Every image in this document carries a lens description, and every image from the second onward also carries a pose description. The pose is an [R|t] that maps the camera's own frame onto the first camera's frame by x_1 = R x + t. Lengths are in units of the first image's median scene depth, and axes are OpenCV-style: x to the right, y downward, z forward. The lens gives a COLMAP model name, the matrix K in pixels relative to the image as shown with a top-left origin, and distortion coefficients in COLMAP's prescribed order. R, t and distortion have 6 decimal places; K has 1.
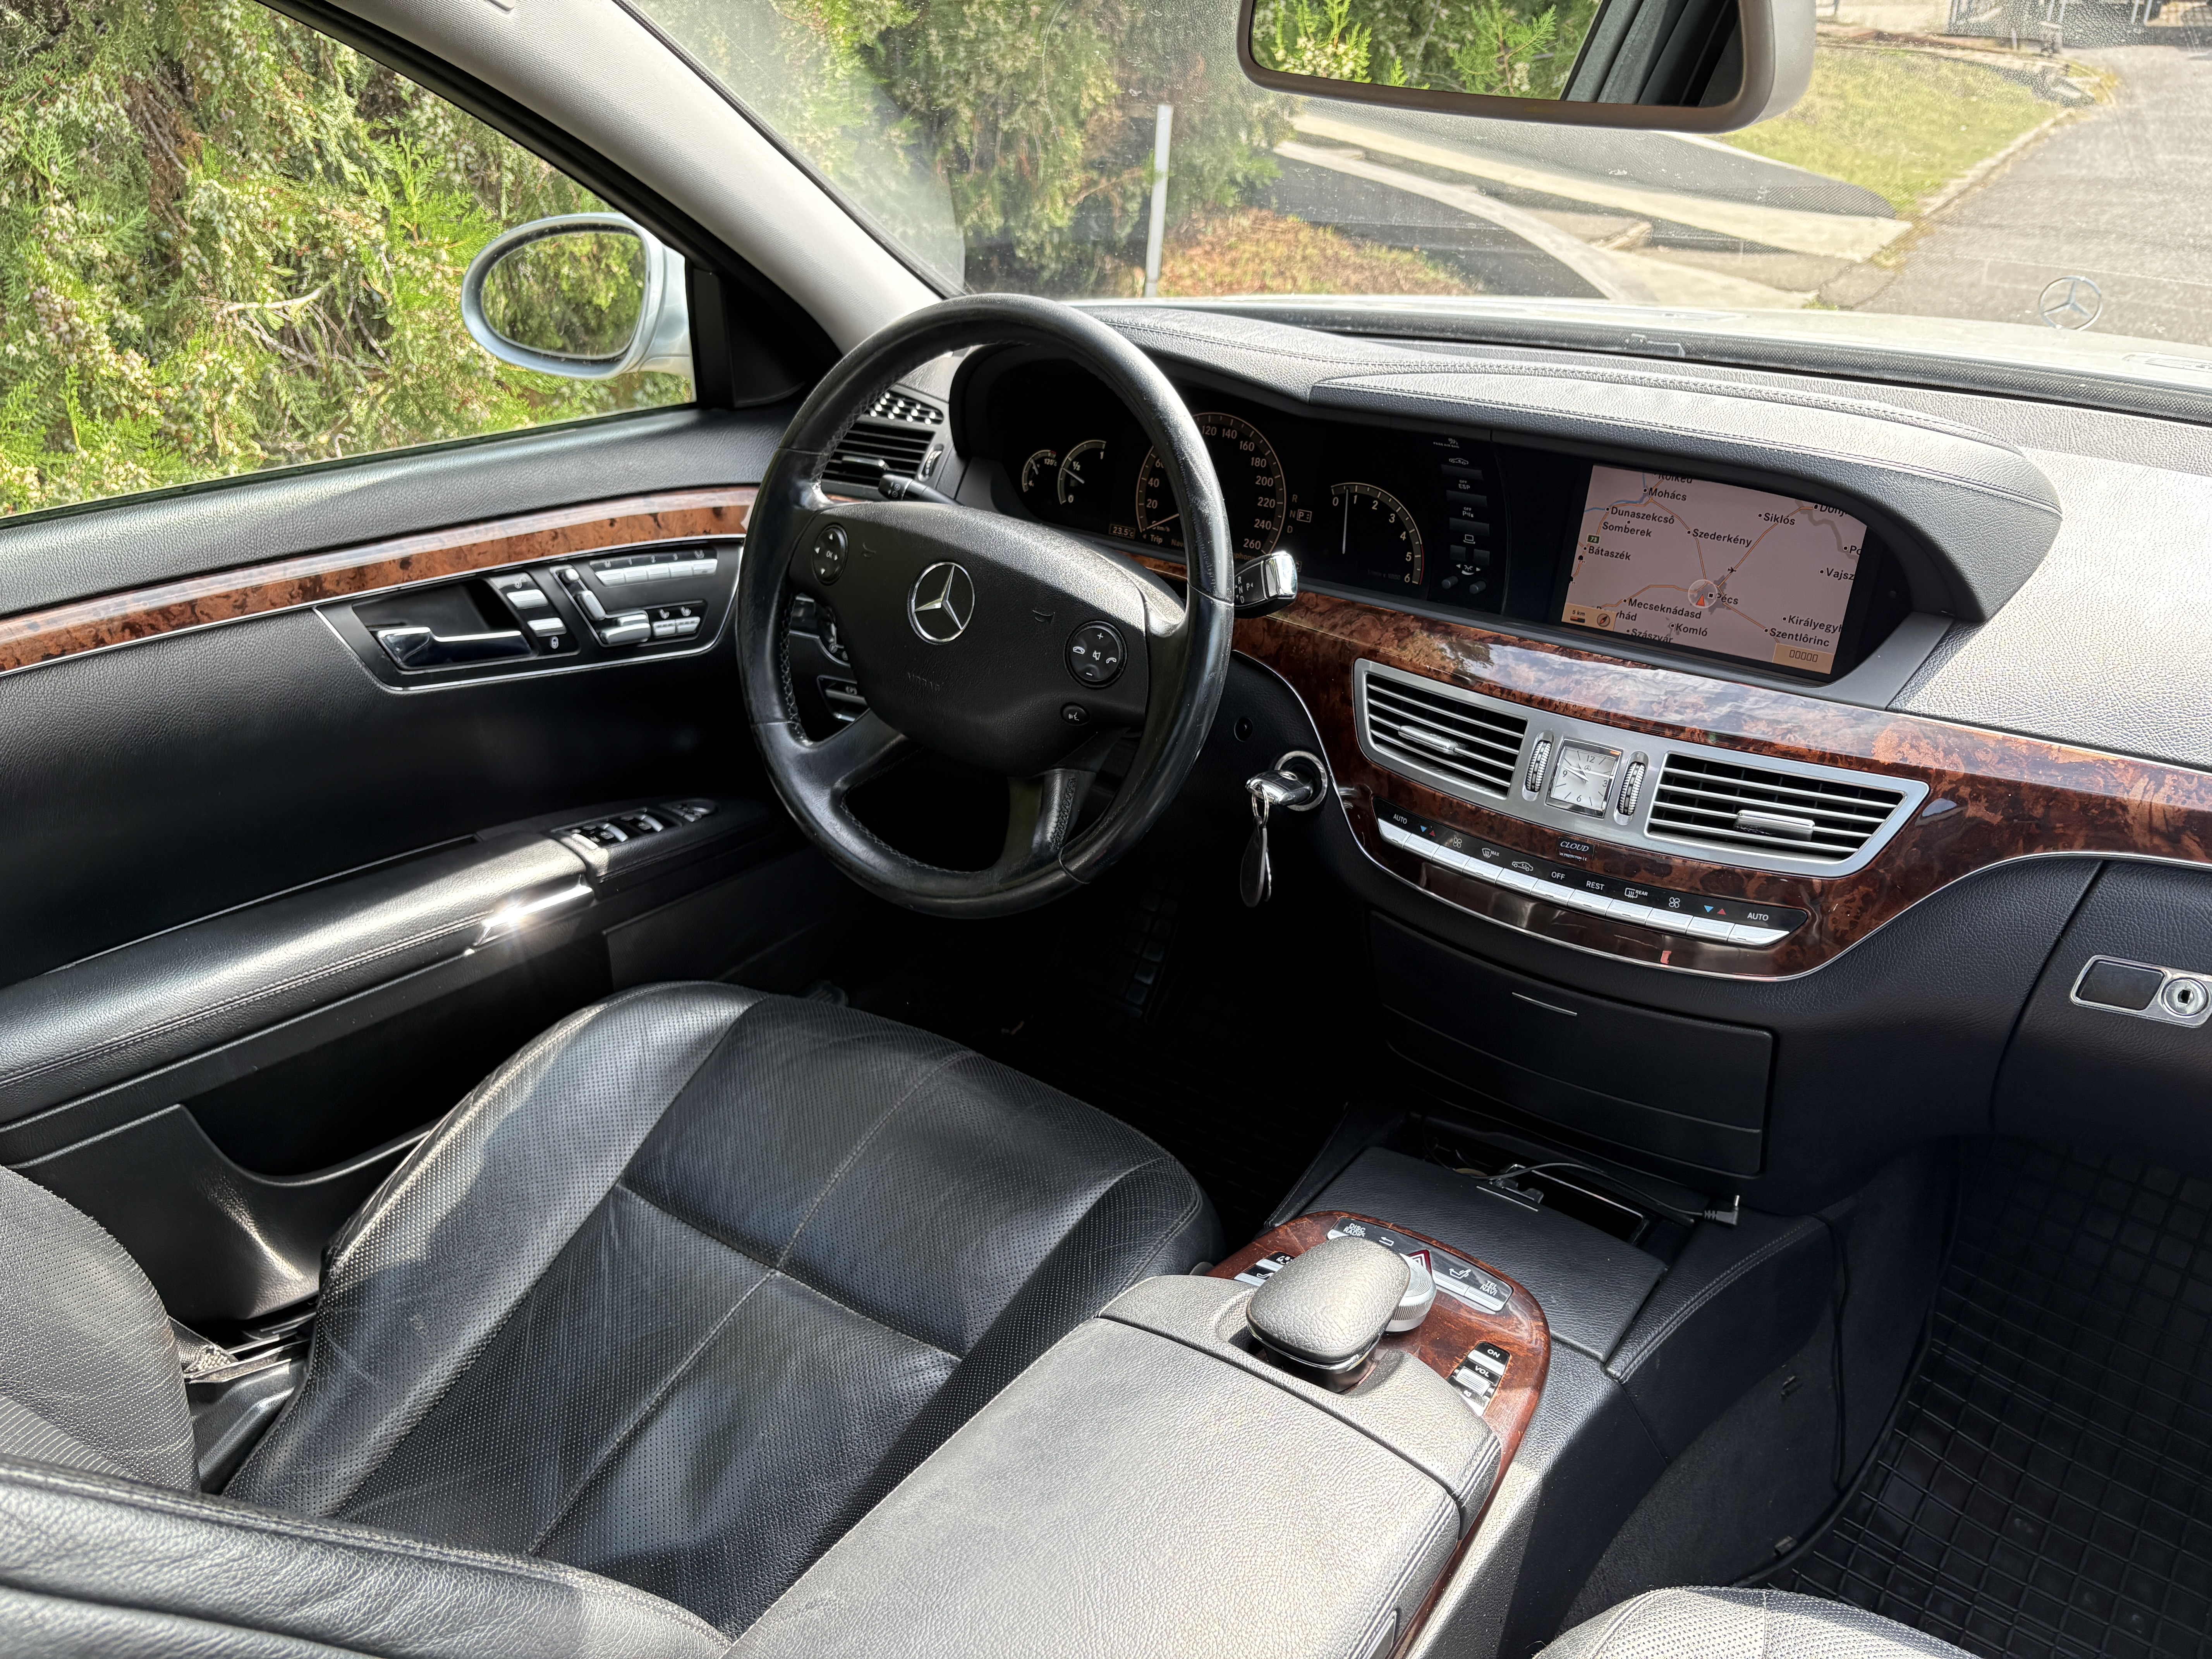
lens RADIAL K [[1669.5, 0, 1106.0], [0, 1669.5, 829.5], [0, 0, 1]] dist [0.100530, -0.191103]
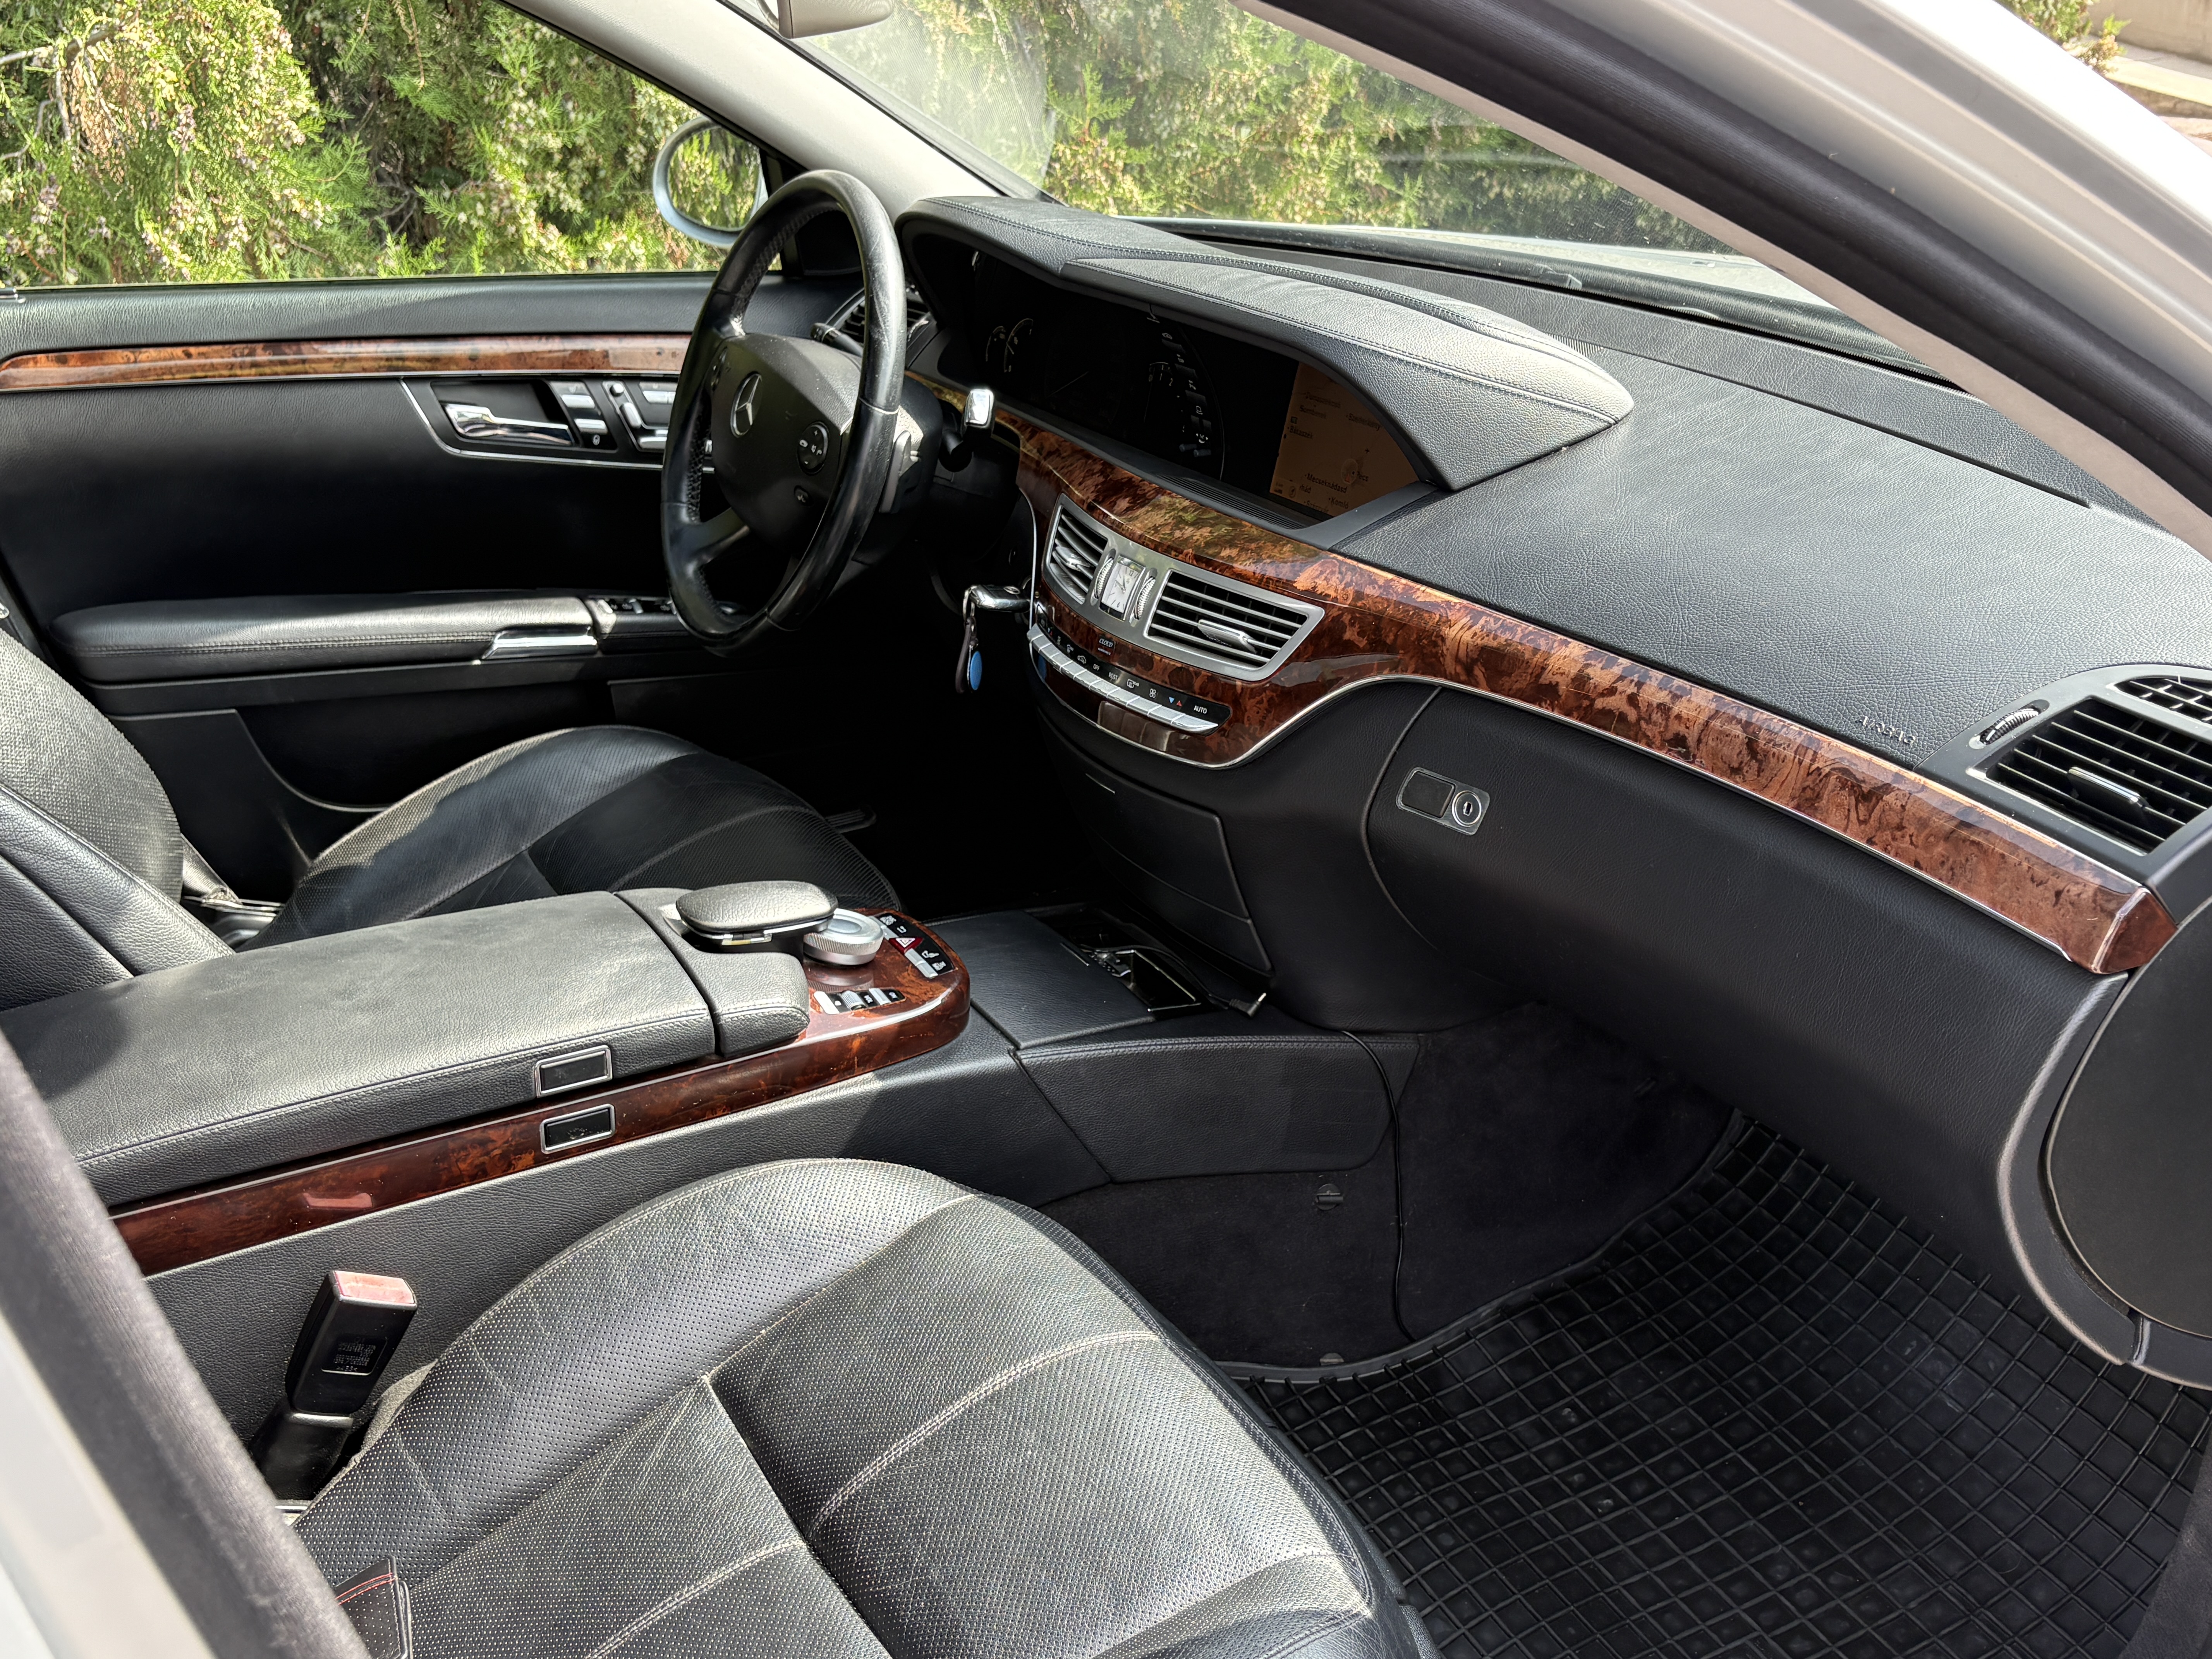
lens RADIAL K [[2025.7, 0, 1106.0], [0, 2025.7, 829.5], [0, 0, 1]] dist [0.217037, -0.897908]
pose [[0.913325, 0.170745, -0.369707, 0.725382], [-0.187552, 0.982207, -0.009707, 0.134633], [0.361472, 0.078205, 0.929098, -0.297524]]
